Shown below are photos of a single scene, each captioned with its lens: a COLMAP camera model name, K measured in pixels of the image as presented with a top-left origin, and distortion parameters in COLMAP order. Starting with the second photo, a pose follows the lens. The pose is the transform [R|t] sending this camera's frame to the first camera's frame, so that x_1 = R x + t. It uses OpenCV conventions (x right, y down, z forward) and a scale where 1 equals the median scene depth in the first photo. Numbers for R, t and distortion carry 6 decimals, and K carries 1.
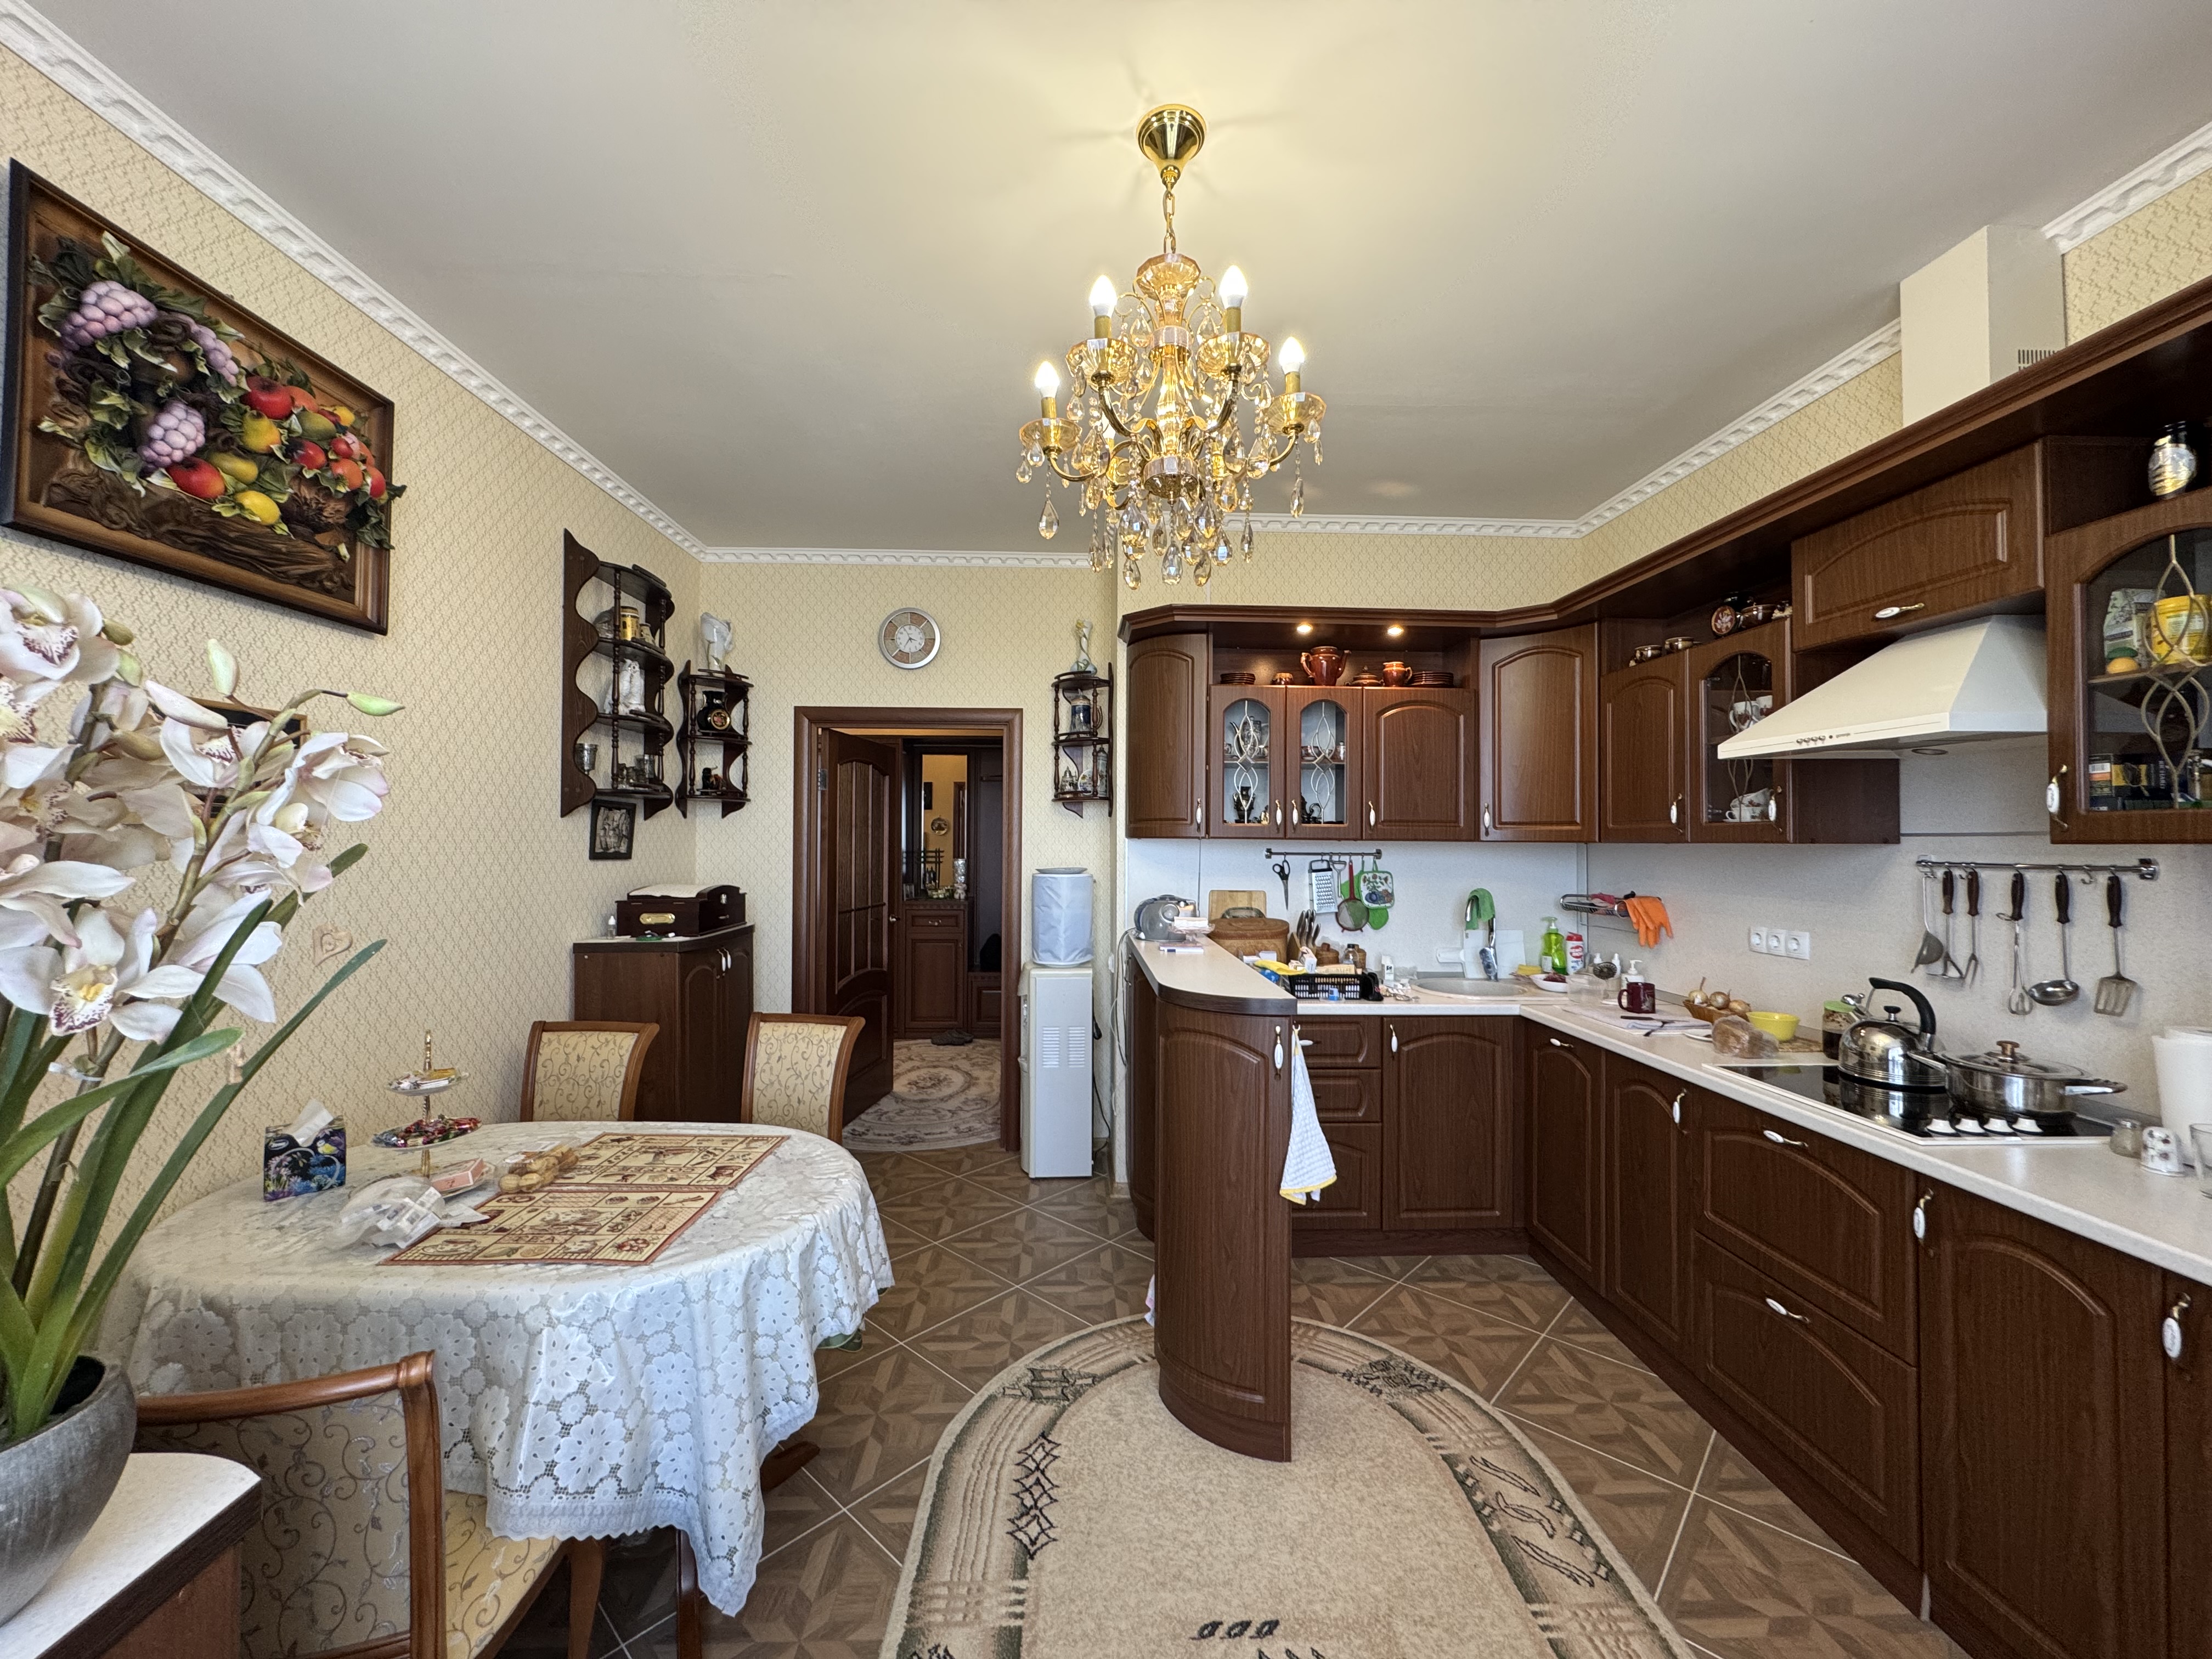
lens RADIAL K [[879.8, 0, 1103.7], [0, 879.8, 828.8], [0, 0, 1]] dist [-0.002278, 0.000660]
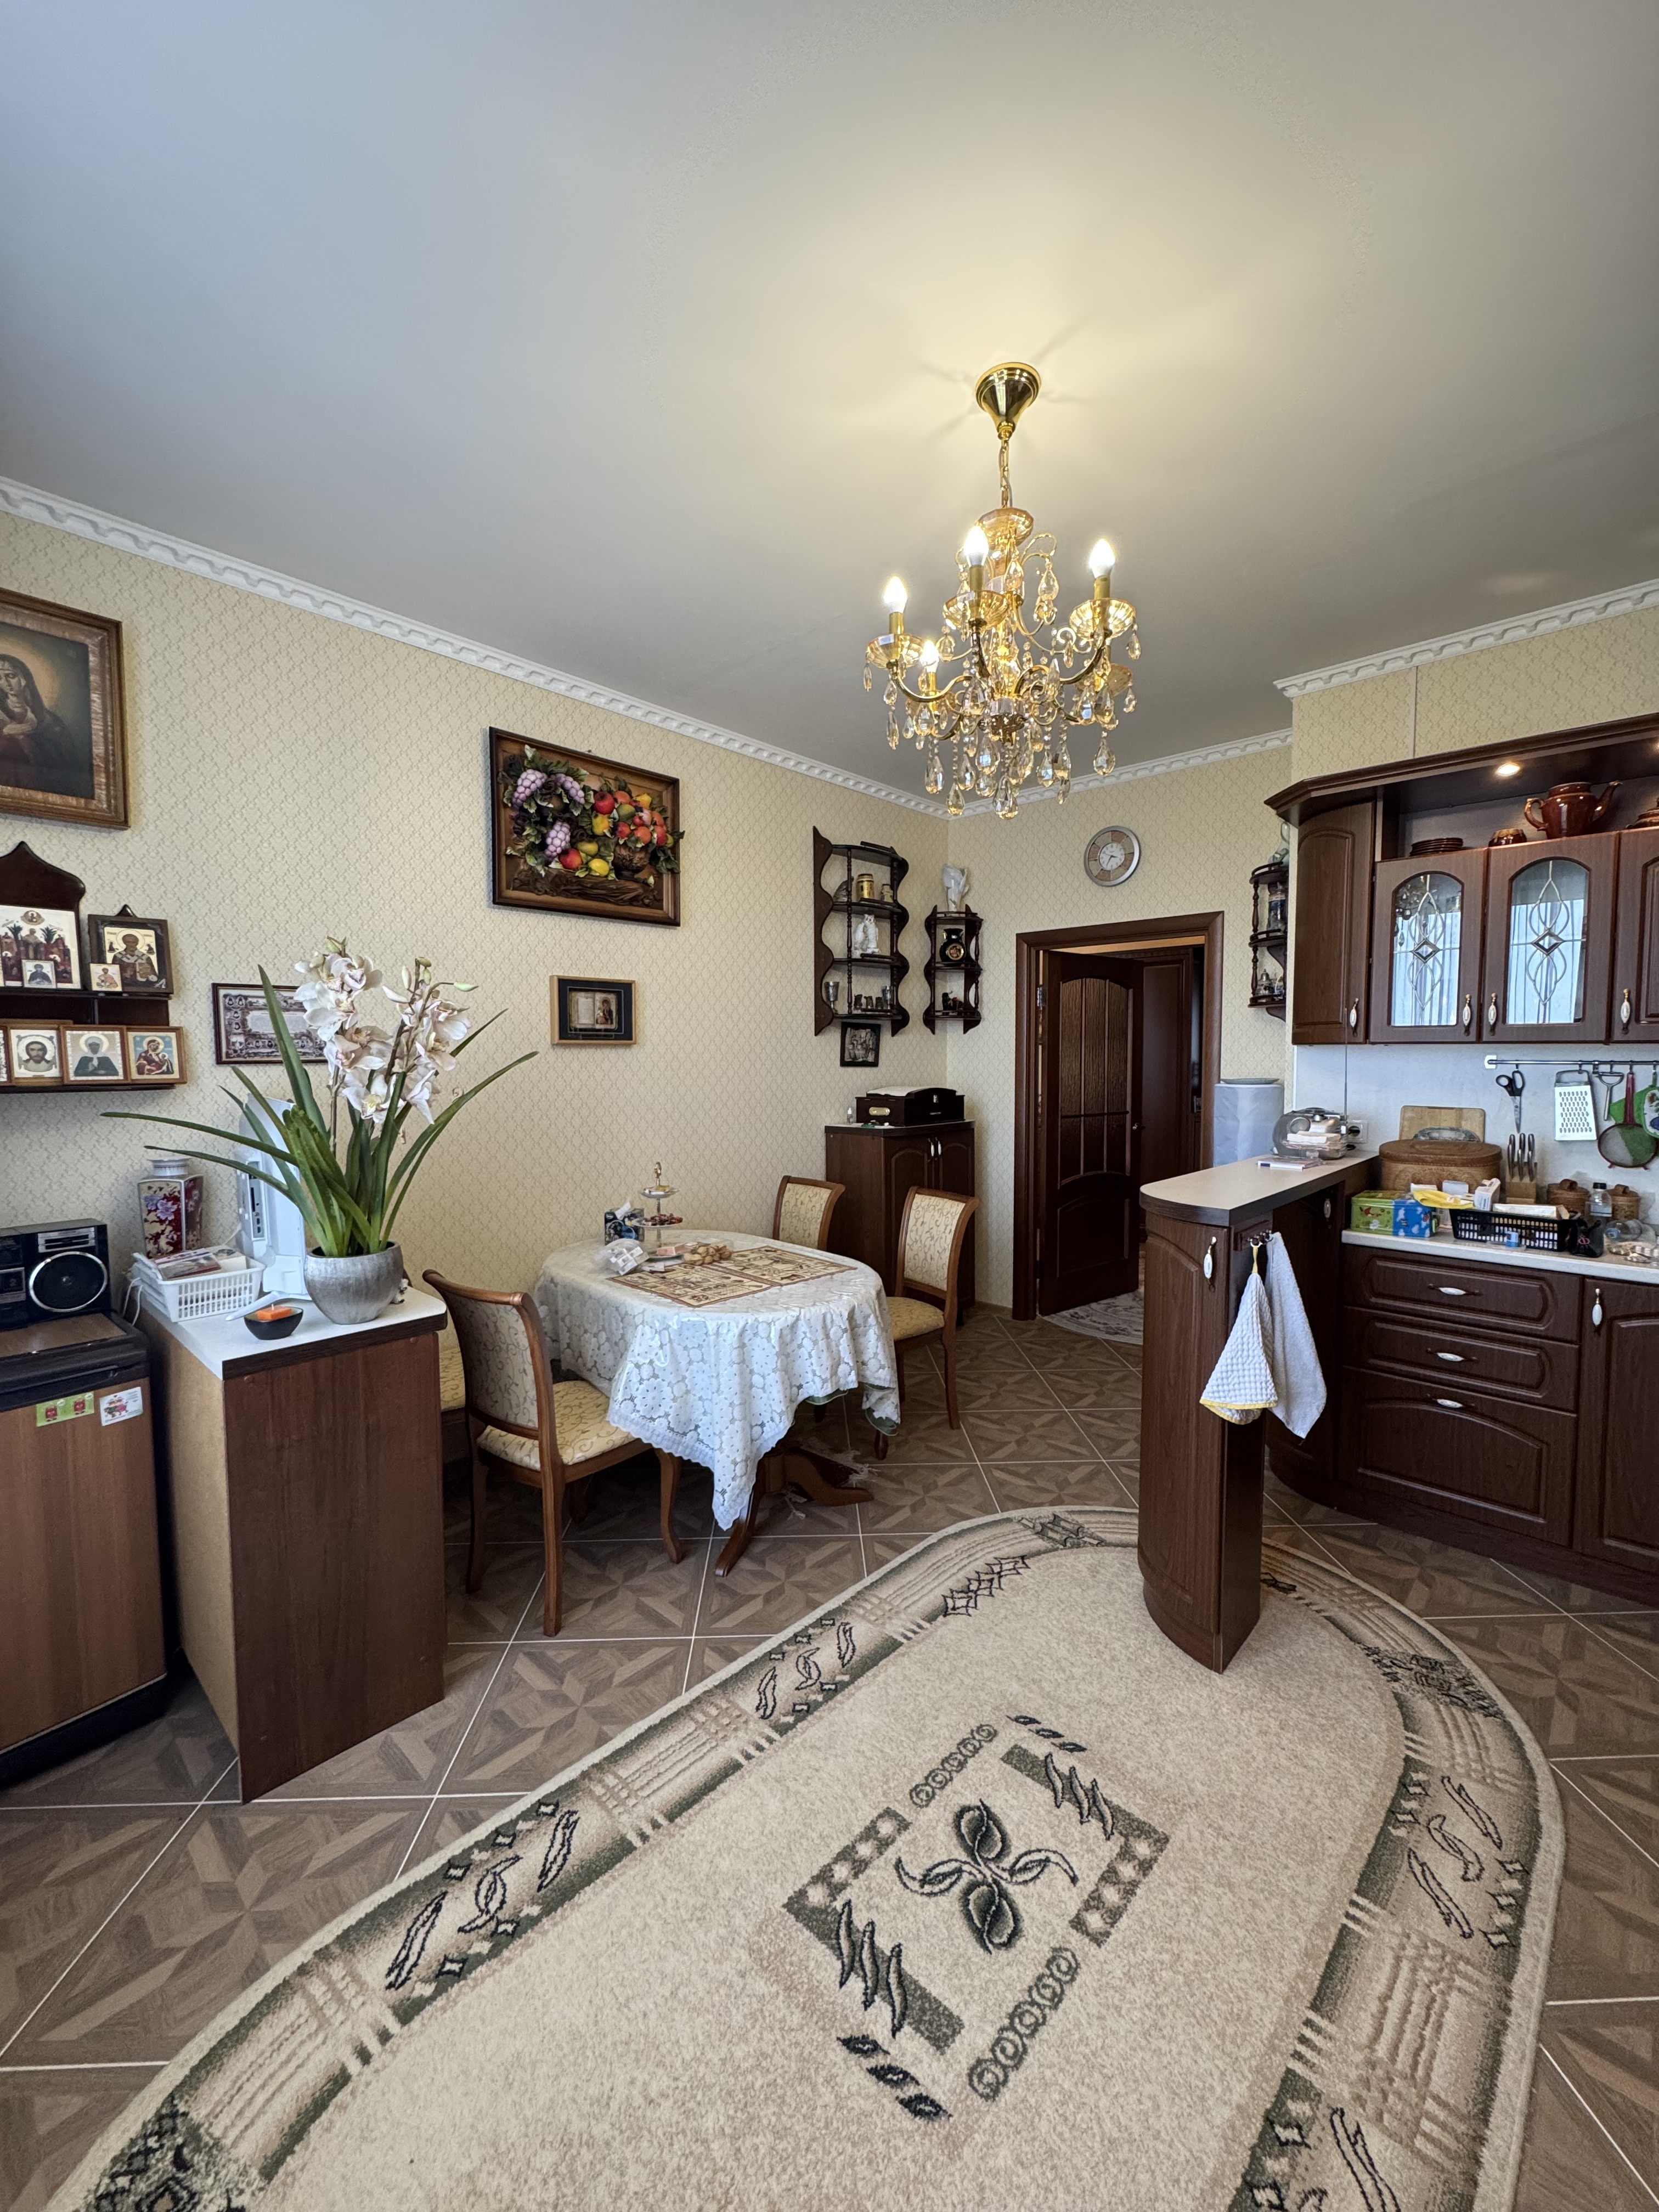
lens RADIAL K [[879.8, 0, 829.4], [0, 879.8, 1105.7], [0, 0, 1]] dist [-0.002278, 0.000660]
pose [[0.707178, 0.033818, -0.706226, 0.596642], [0.015703, 0.997858, 0.063507, 0.014090], [0.706861, -0.056001, 0.705132, 0.030014]]
